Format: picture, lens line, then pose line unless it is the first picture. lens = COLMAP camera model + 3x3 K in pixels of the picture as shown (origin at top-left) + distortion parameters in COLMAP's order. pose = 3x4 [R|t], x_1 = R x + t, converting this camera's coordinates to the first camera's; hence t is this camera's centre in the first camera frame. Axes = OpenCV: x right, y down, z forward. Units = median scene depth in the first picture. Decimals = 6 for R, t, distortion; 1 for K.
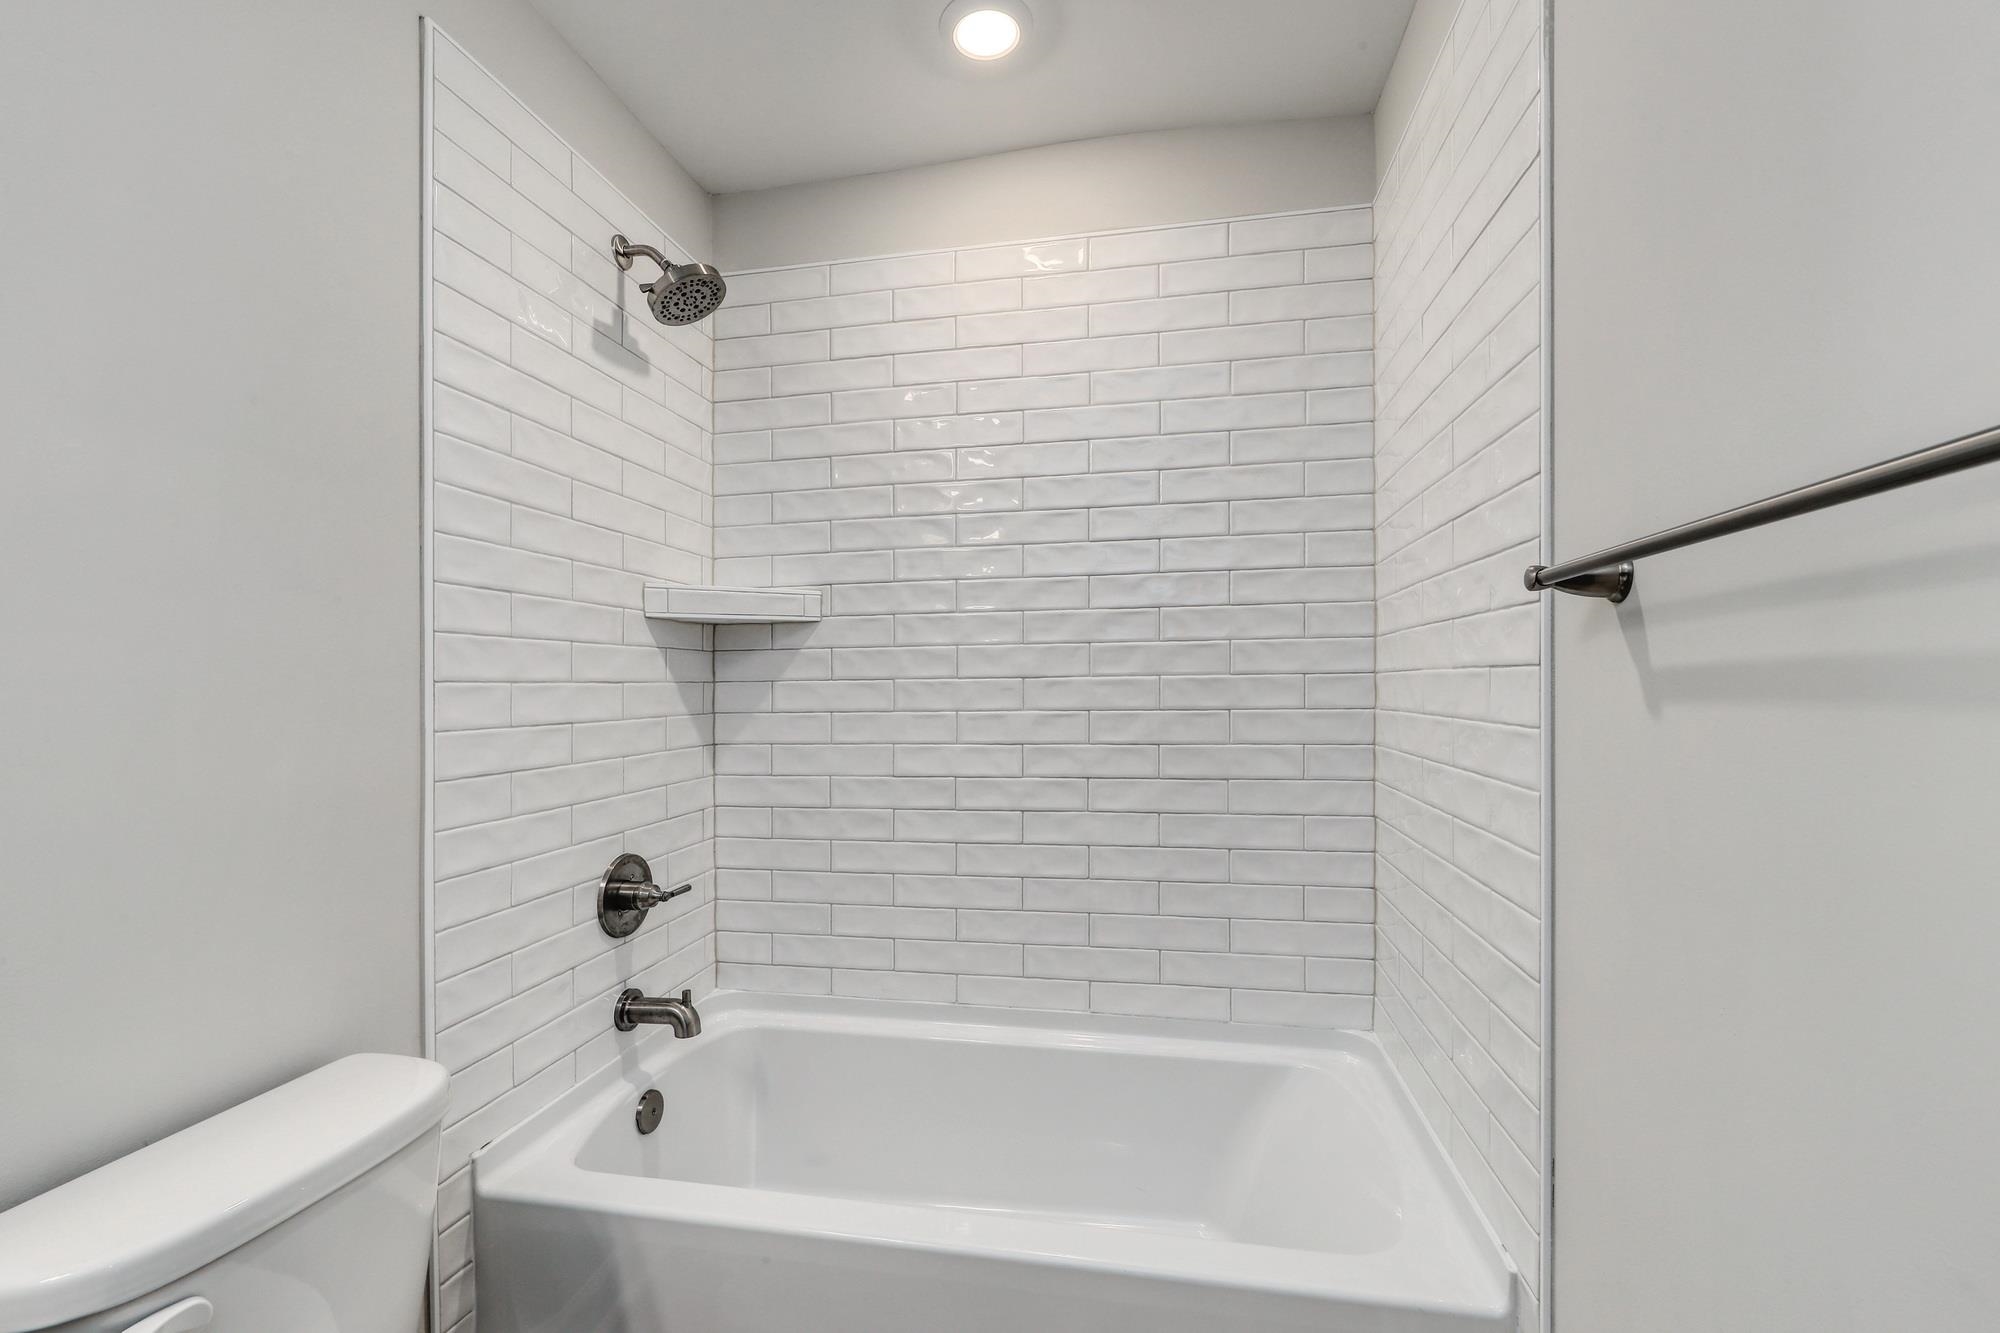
lens RADIAL K [[807.8, 0, 983.7], [0, 807.8, 672.2], [0, 0, 1]] dist [0.000582, -0.000549]
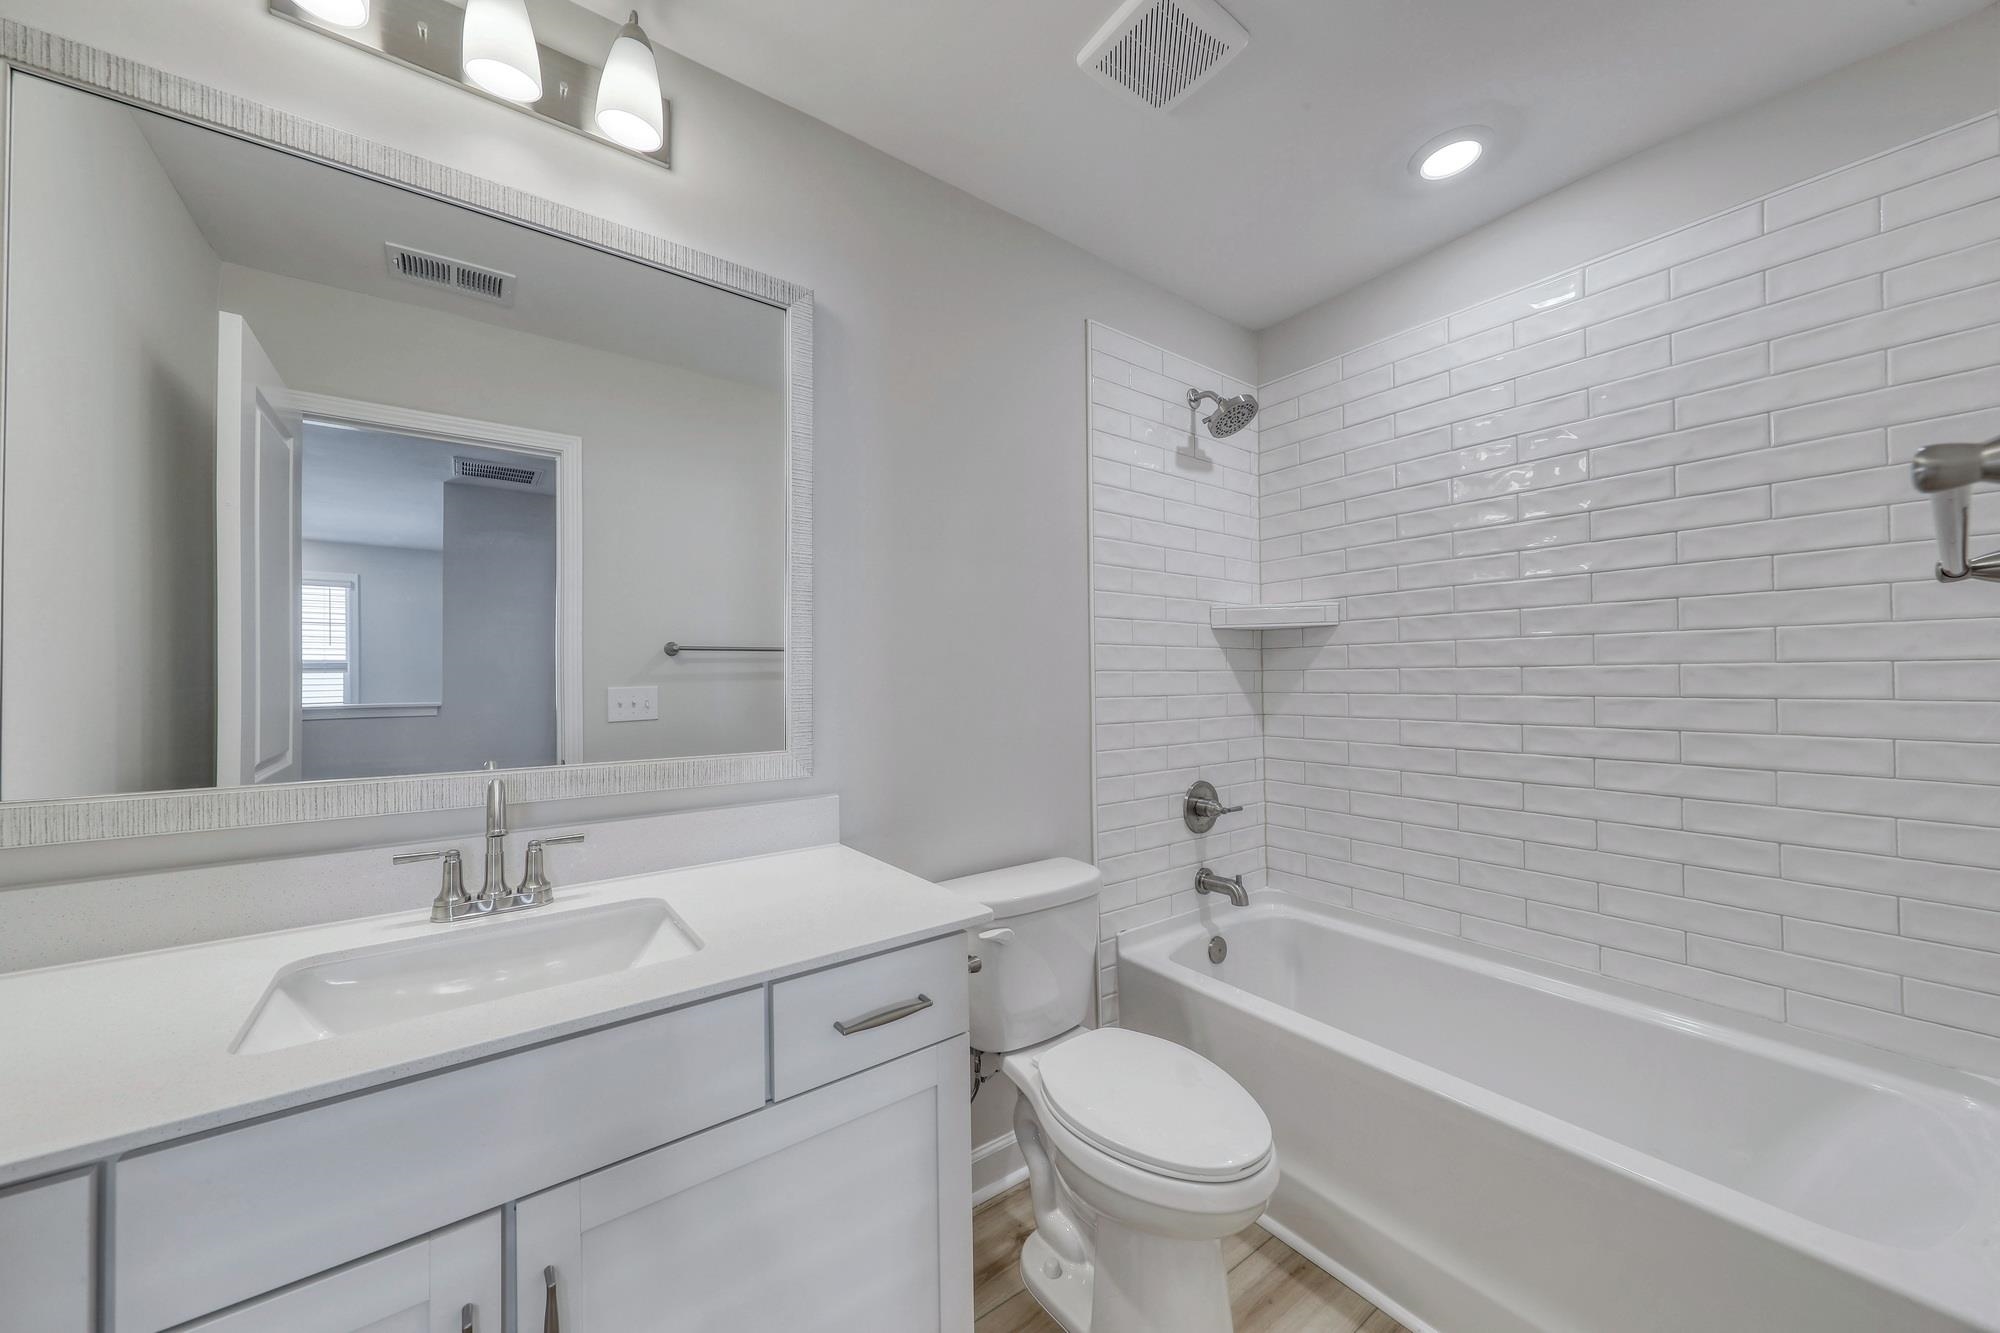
lens RADIAL K [[742.4, 0, 998.9], [0, 742.4, 662.9], [0, 0, 1]] dist [-0.000682, -0.000035]
pose [[0.728587, -0.008618, -0.684899, 0.235991], [0.009683, 0.999951, -0.002282, -0.003141], [0.684885, -0.004969, 0.728634, -0.287109]]
